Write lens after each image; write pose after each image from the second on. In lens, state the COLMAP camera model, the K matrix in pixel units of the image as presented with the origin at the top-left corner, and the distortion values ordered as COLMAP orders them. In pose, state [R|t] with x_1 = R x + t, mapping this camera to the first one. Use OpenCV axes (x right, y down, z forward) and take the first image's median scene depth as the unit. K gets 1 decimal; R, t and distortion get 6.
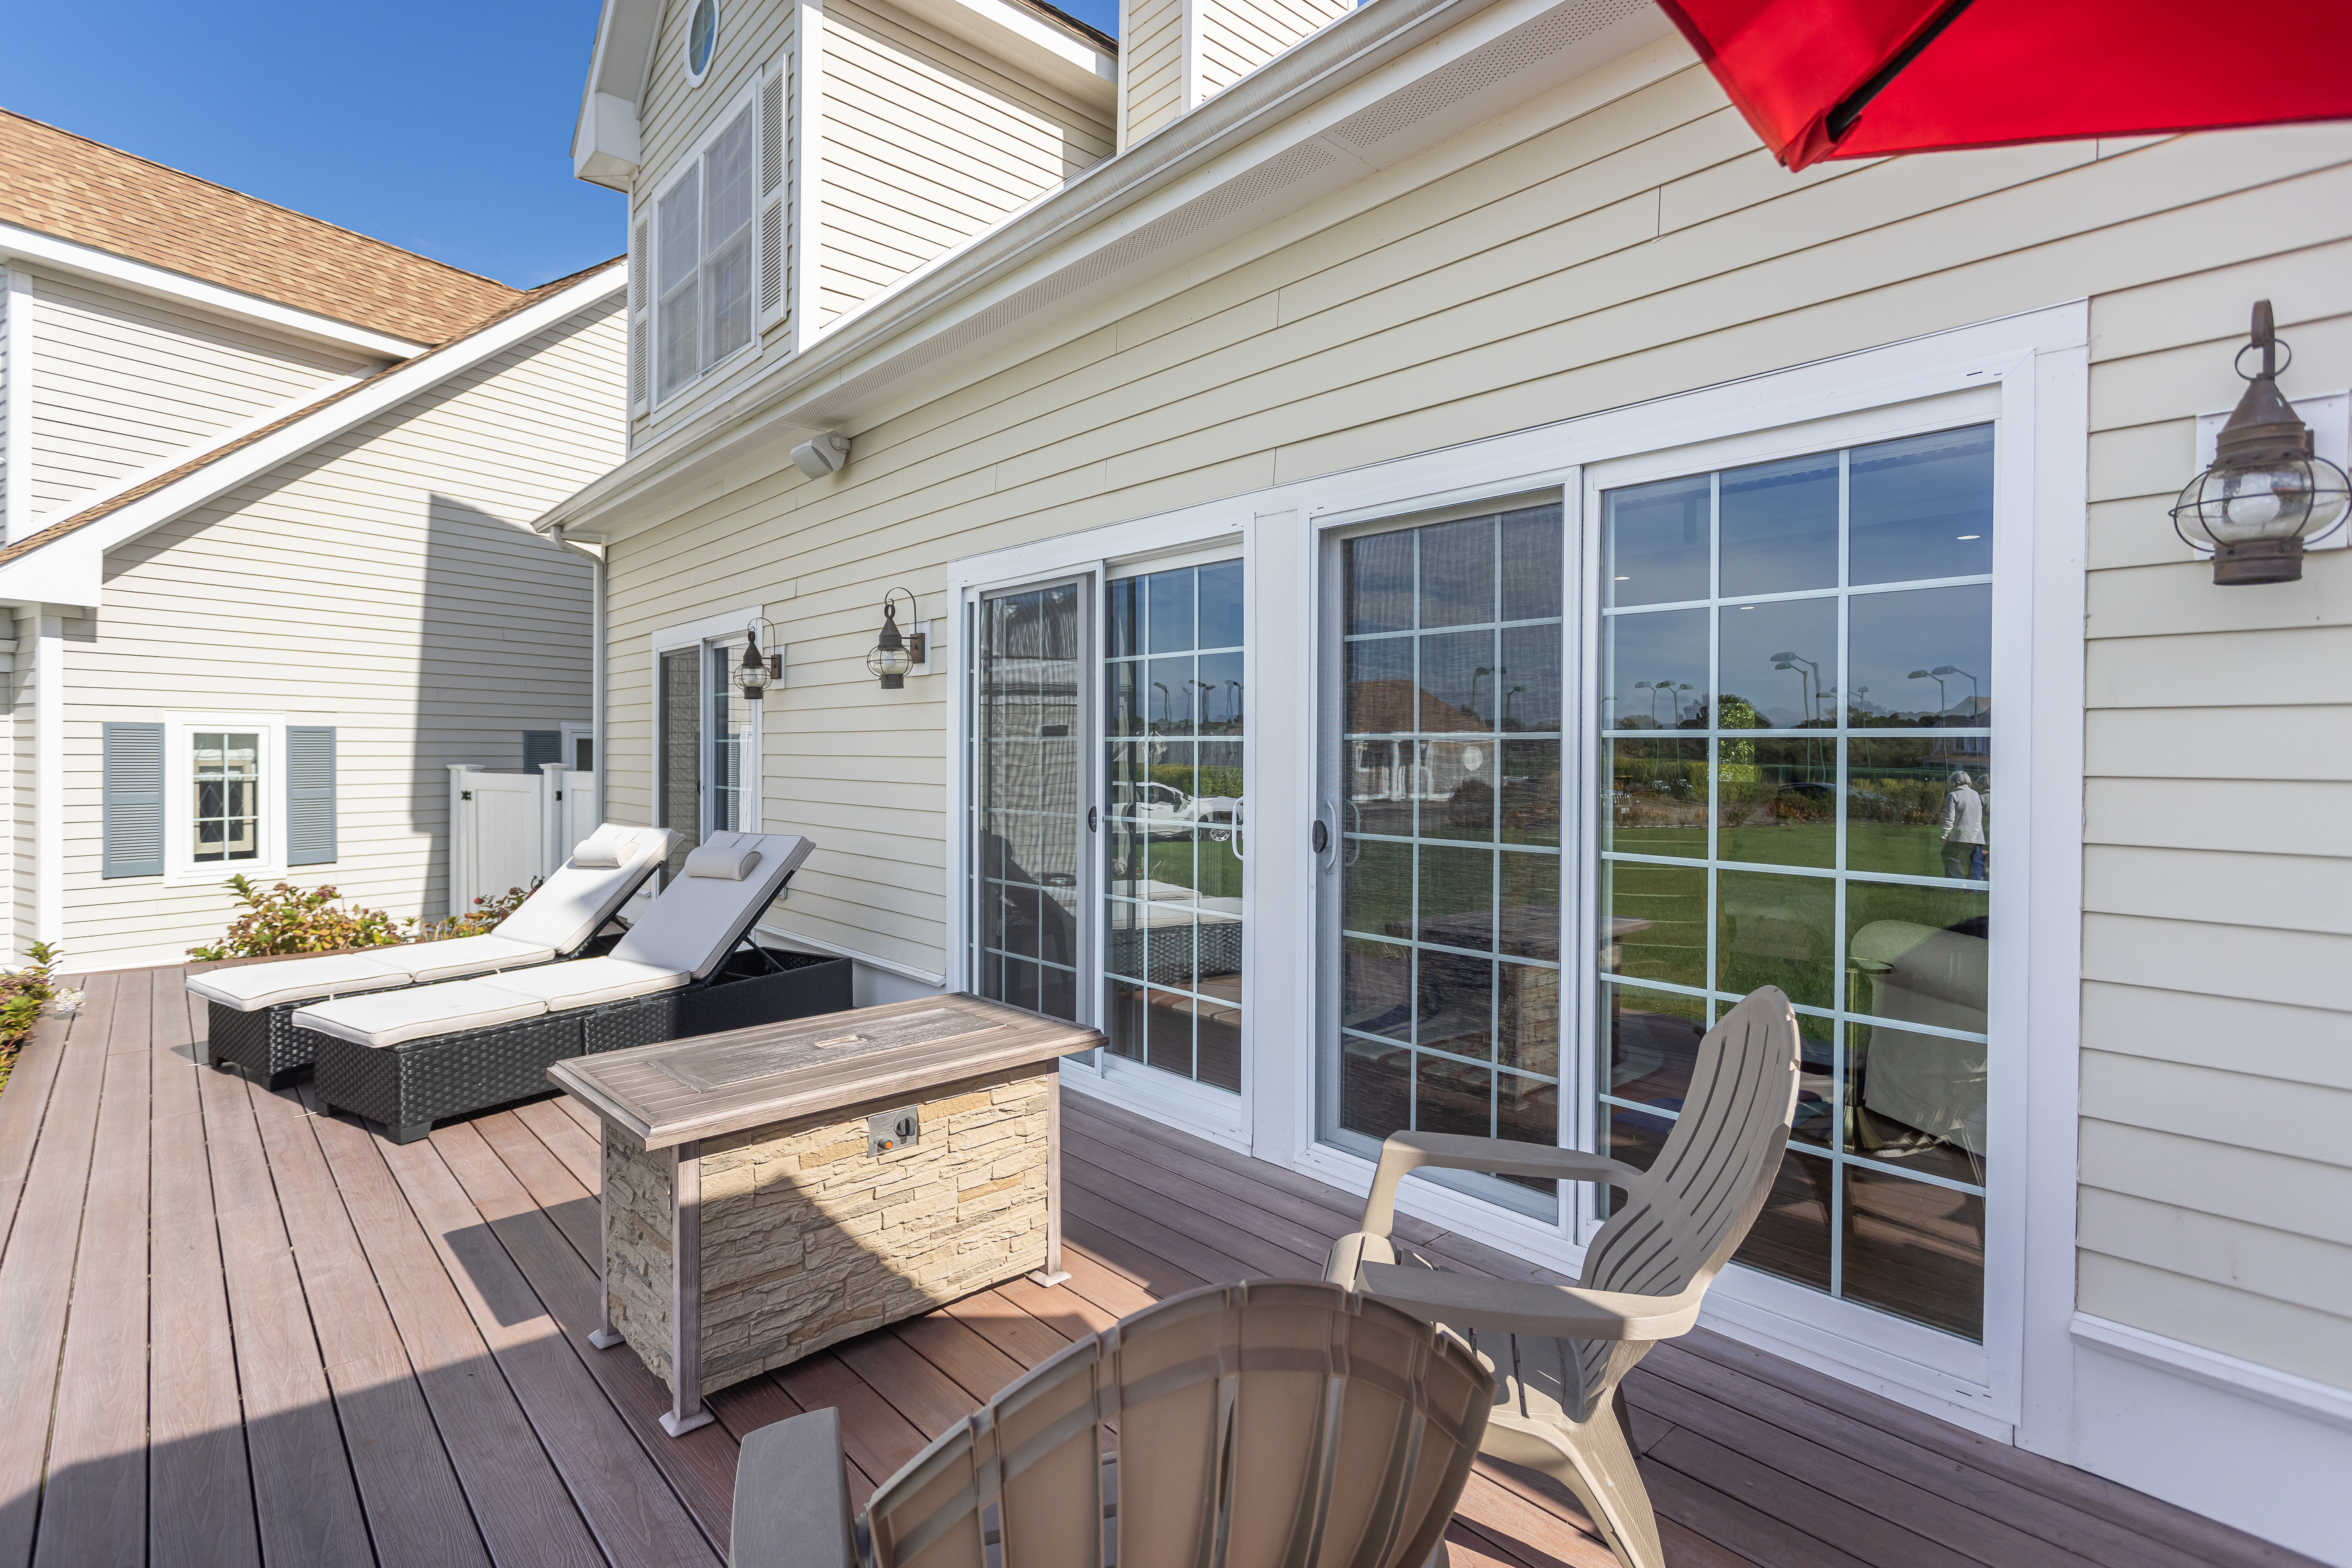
lens RADIAL K [[1122.0, 0, 1180.4], [0, 1122.0, 762.2], [0, 0, 1]] dist [-0.000136, 0.000069]
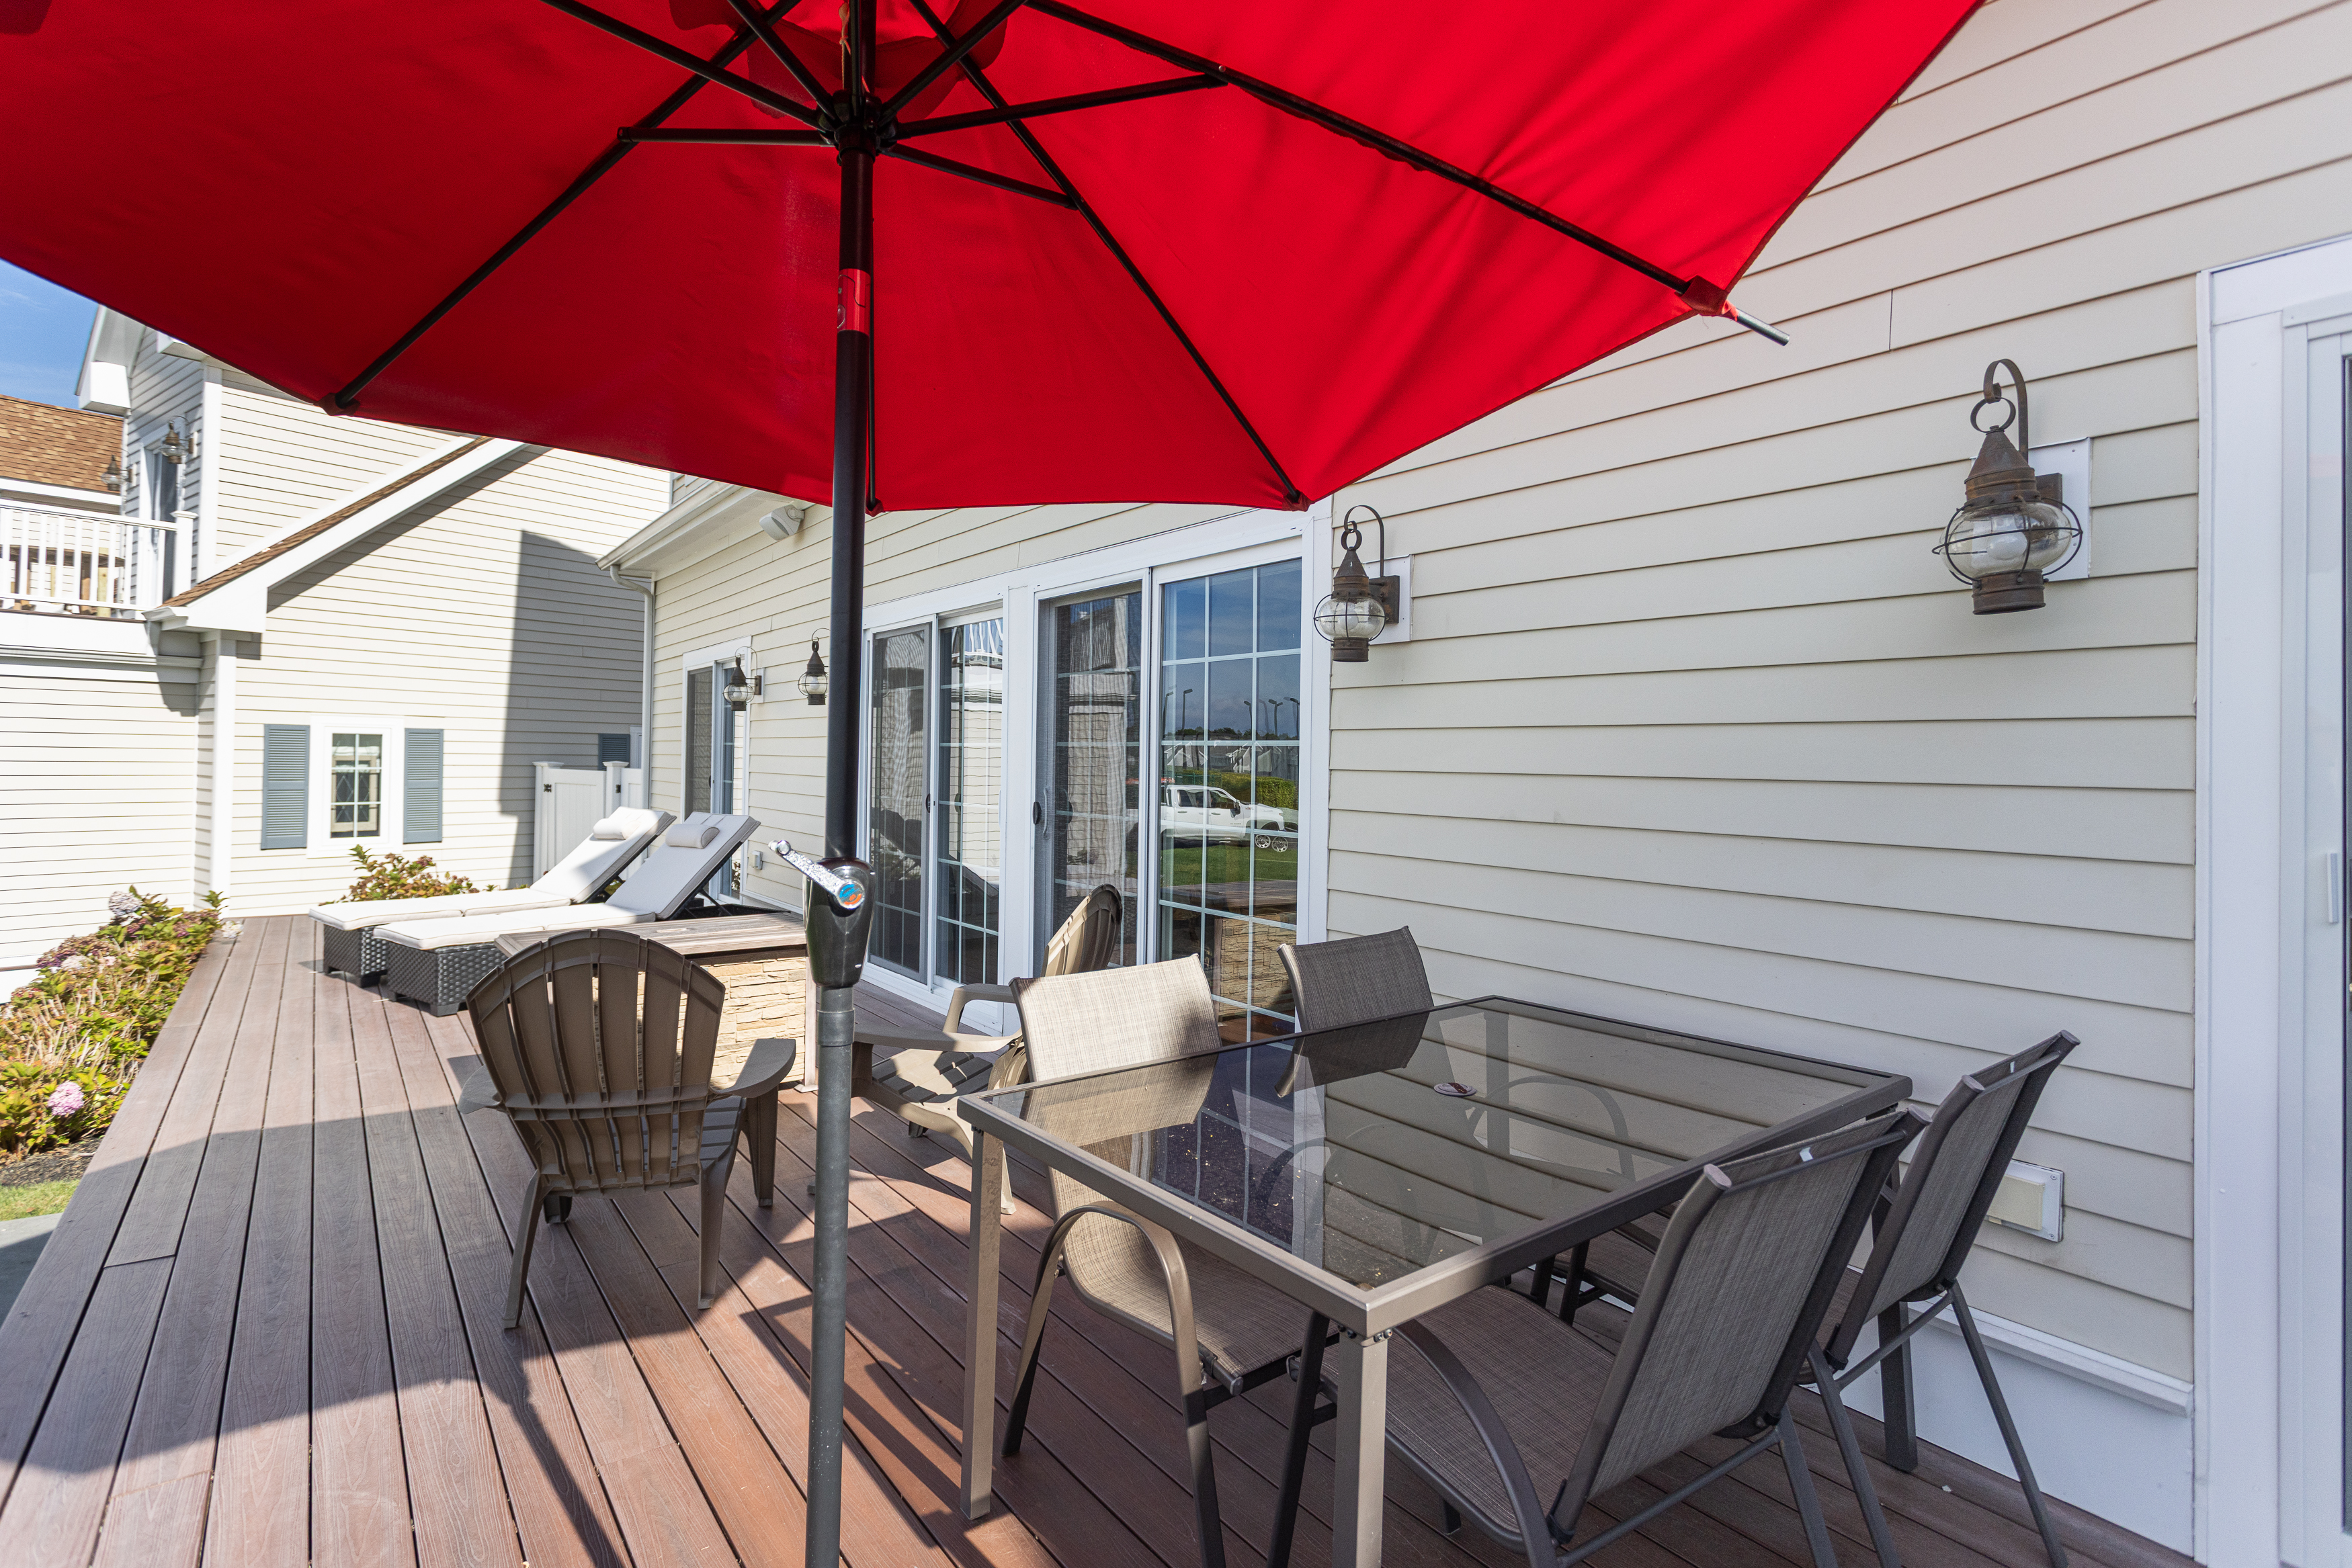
lens RADIAL K [[1124.4, 0, 1179.5], [0, 1124.4, 750.2], [0, 0, 1]] dist [-0.000009, -0.000025]
pose [[0.996297, 0.010627, -0.085324, 0.160936], [-0.012169, 0.999771, -0.017579, 0.003184], [0.085117, 0.018552, 0.996198, -0.158534]]
